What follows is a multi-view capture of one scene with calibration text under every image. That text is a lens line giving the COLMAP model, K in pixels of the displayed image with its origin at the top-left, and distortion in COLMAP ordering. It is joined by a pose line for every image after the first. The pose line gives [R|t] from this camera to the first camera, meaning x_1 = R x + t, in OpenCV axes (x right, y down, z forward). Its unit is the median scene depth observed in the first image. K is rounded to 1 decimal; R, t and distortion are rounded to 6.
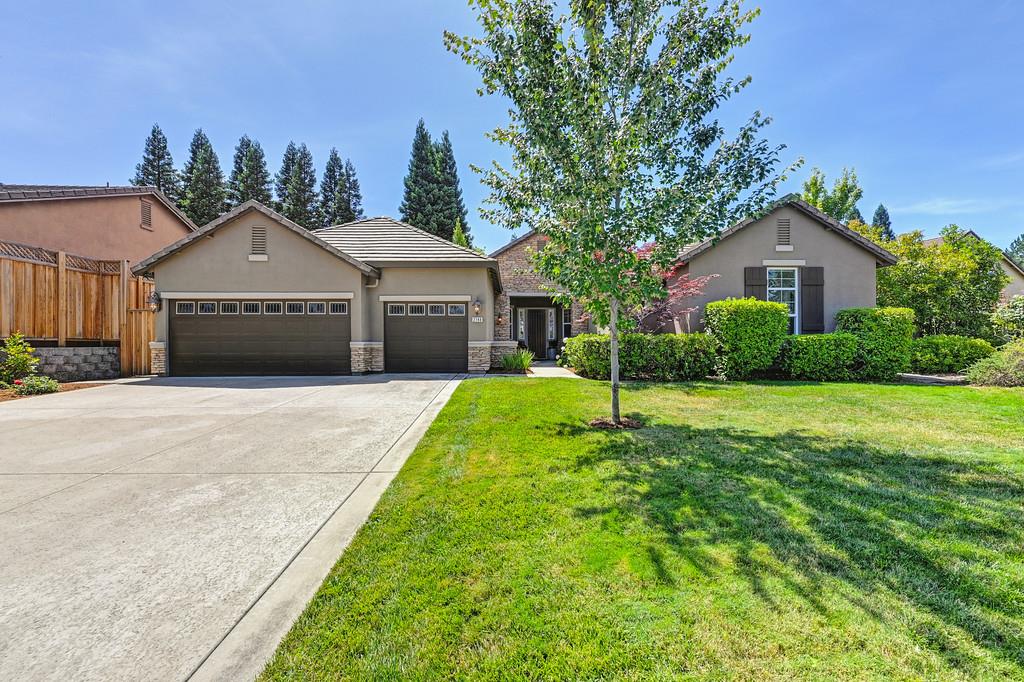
lens RADIAL K [[421.4, 0, 515.7], [0, 421.4, 343.2], [0, 0, 1]] dist [0.001576, 0.000047]
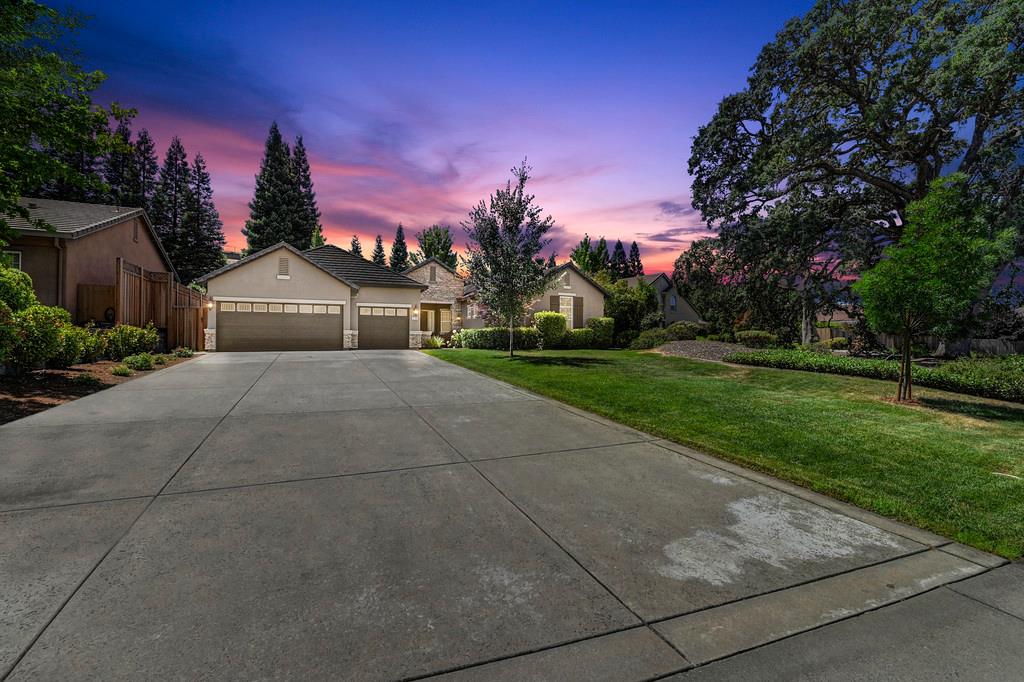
lens RADIAL K [[408.9, 0, 515.0], [0, 408.9, 343.1], [0, 0, 1]] dist [-0.013916, -0.000187]
pose [[0.918632, -0.001901, 0.395110, -0.375087], [-0.000008, 0.999988, 0.004830, 0.037254], [-0.395115, -0.004441, 0.918621, -0.707666]]
